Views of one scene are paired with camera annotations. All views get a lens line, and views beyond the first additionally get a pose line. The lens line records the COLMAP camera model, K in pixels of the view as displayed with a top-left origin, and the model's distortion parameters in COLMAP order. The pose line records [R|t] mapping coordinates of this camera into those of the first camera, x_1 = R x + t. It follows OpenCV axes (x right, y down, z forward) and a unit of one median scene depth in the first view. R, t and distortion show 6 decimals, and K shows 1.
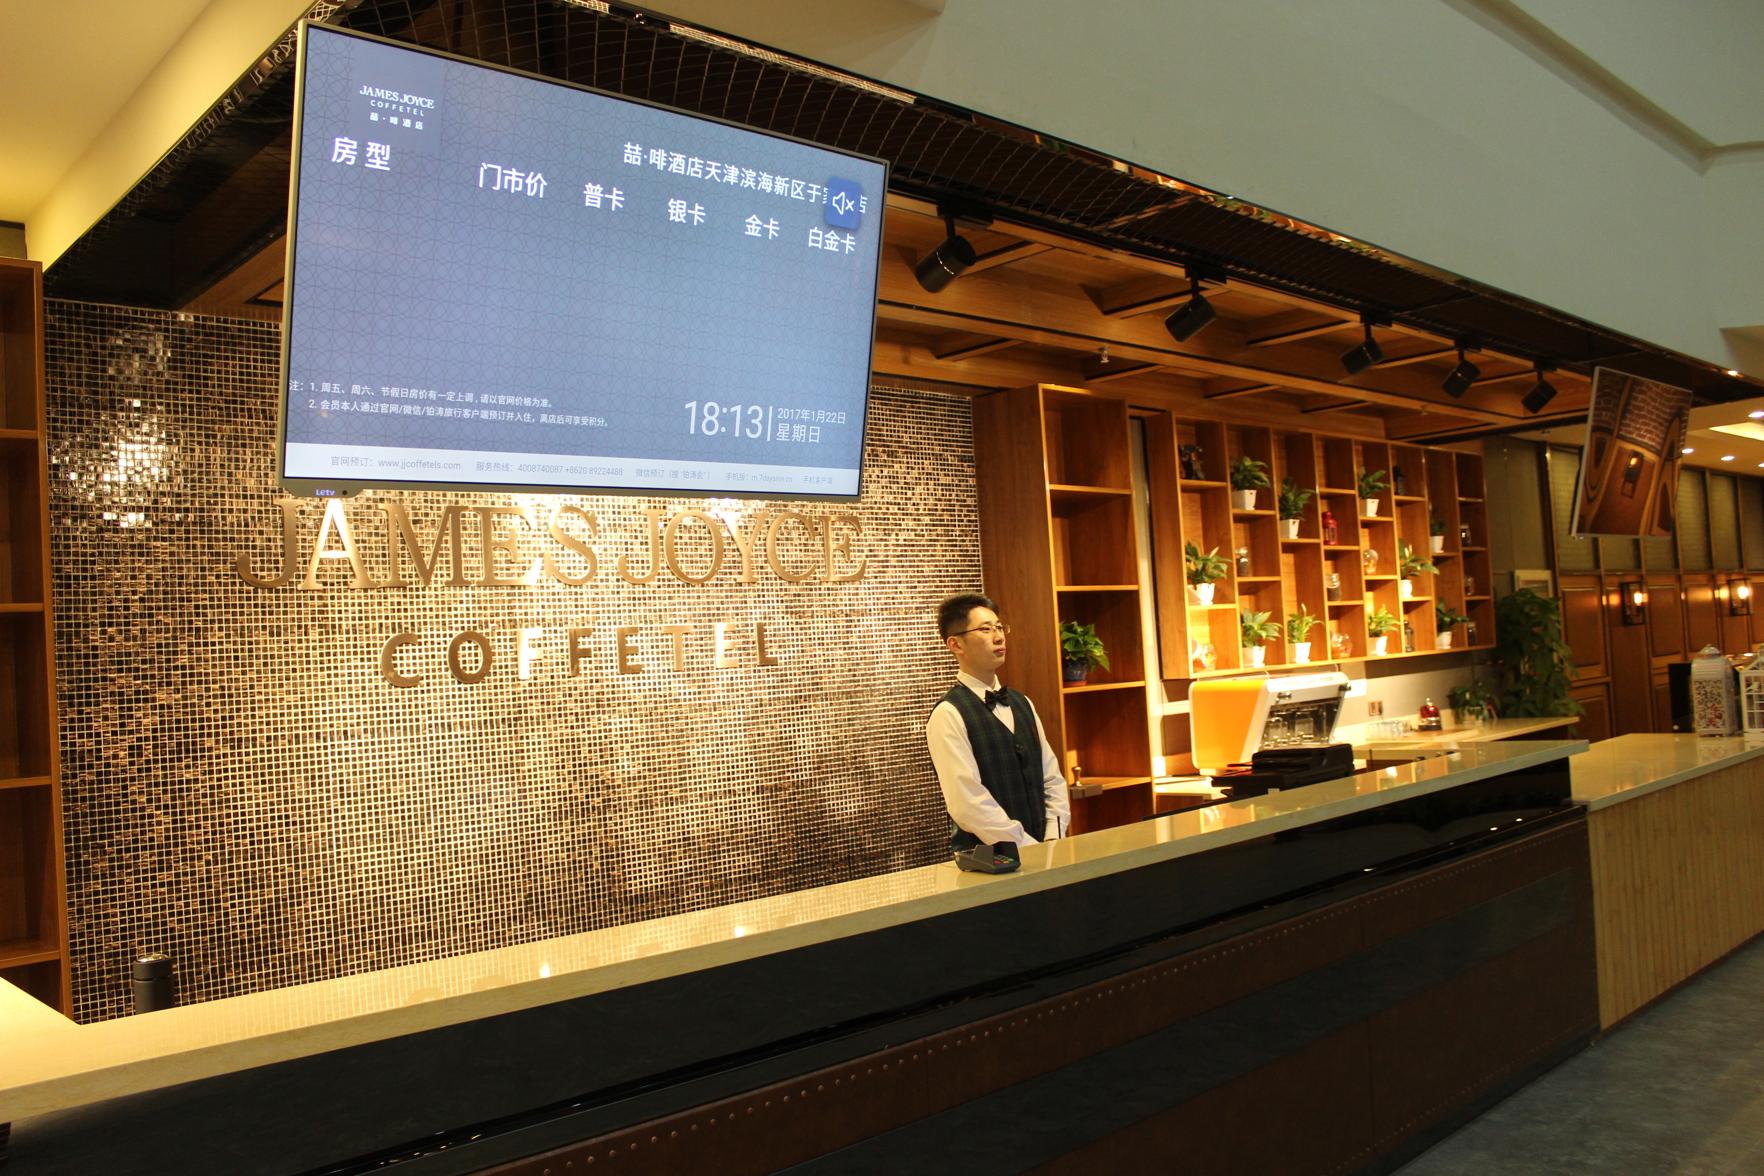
lens RADIAL K [[1436.7, 0, 882.0], [0, 1436.7, 588.0], [0, 0, 1]] dist [-0.009180, -0.004502]
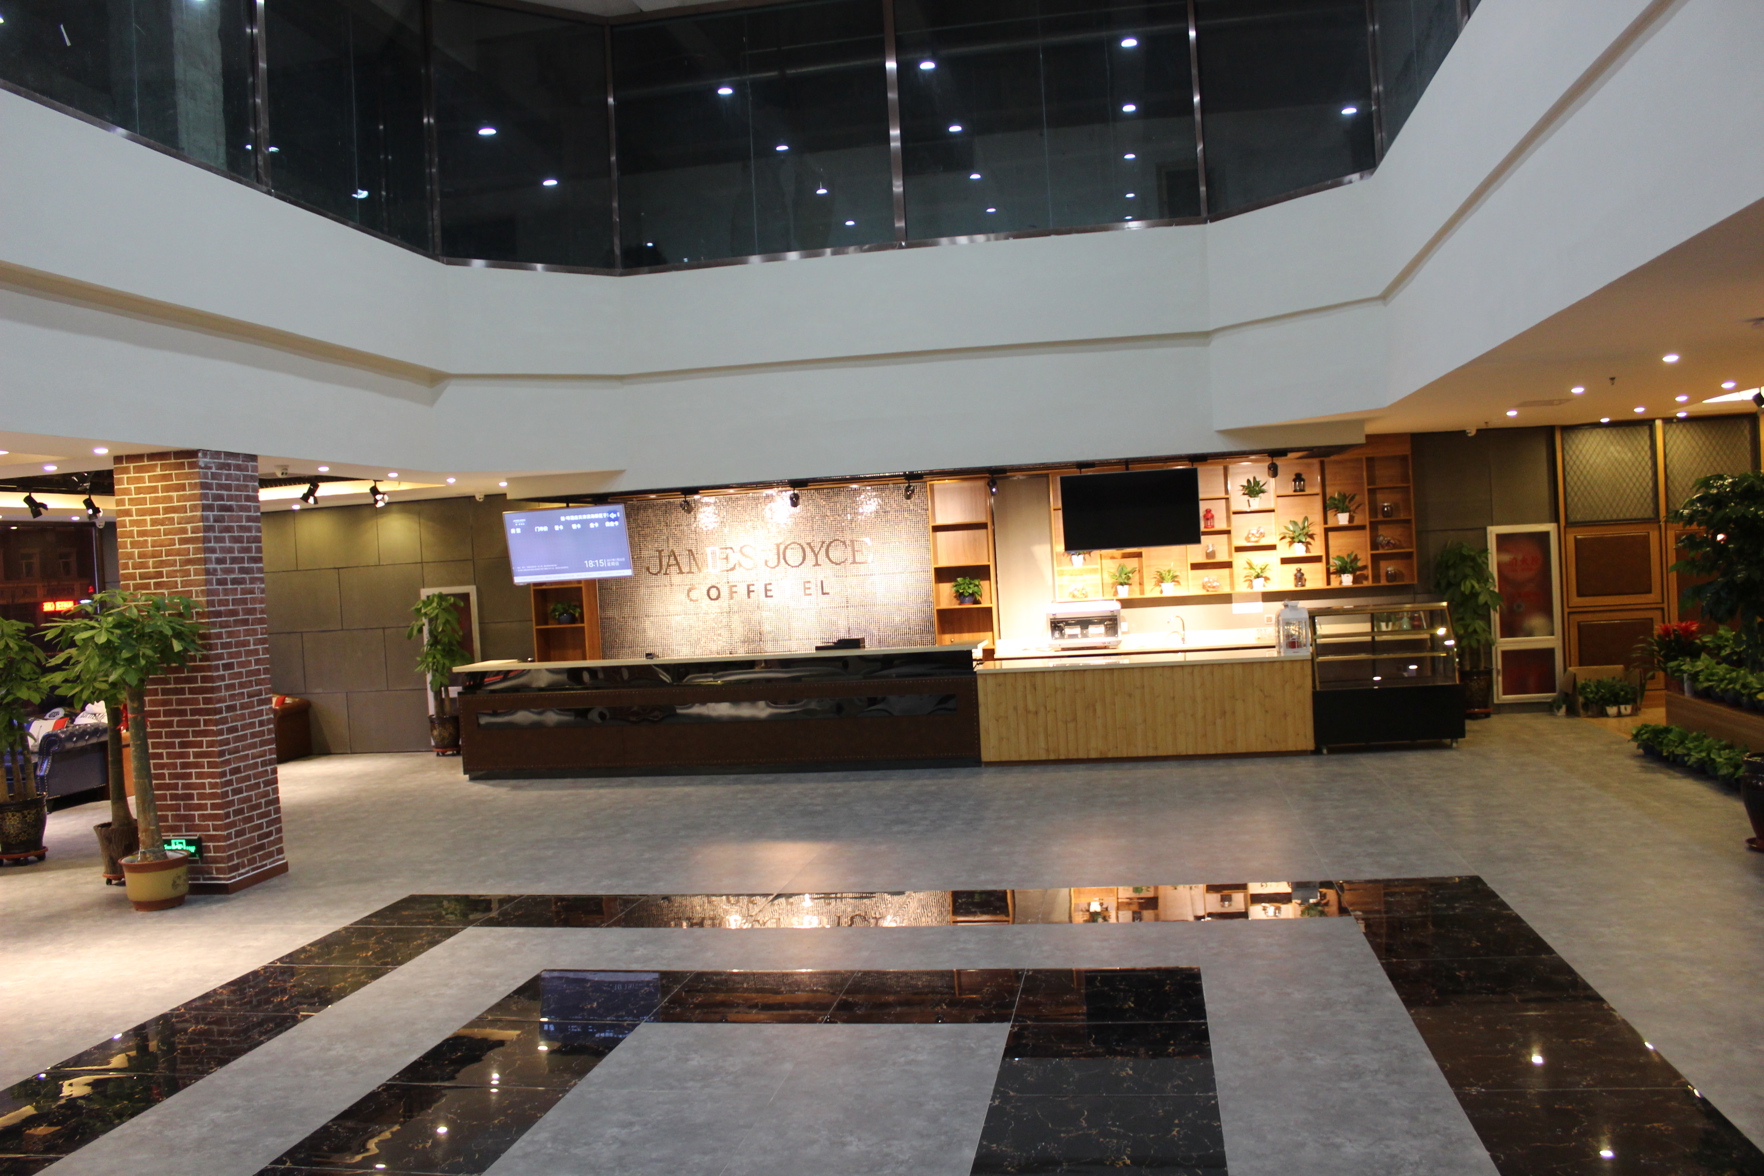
lens RADIAL K [[1557.1, 0, 882.0], [0, 1557.1, 588.0], [0, 0, 1]] dist [-0.003294, -0.002249]
pose [[0.604484, 0.044095, -0.795396, 3.027073], [0.065161, 0.992384, 0.104537, -0.338218], [0.793948, -0.115020, 0.597007, -0.901122]]
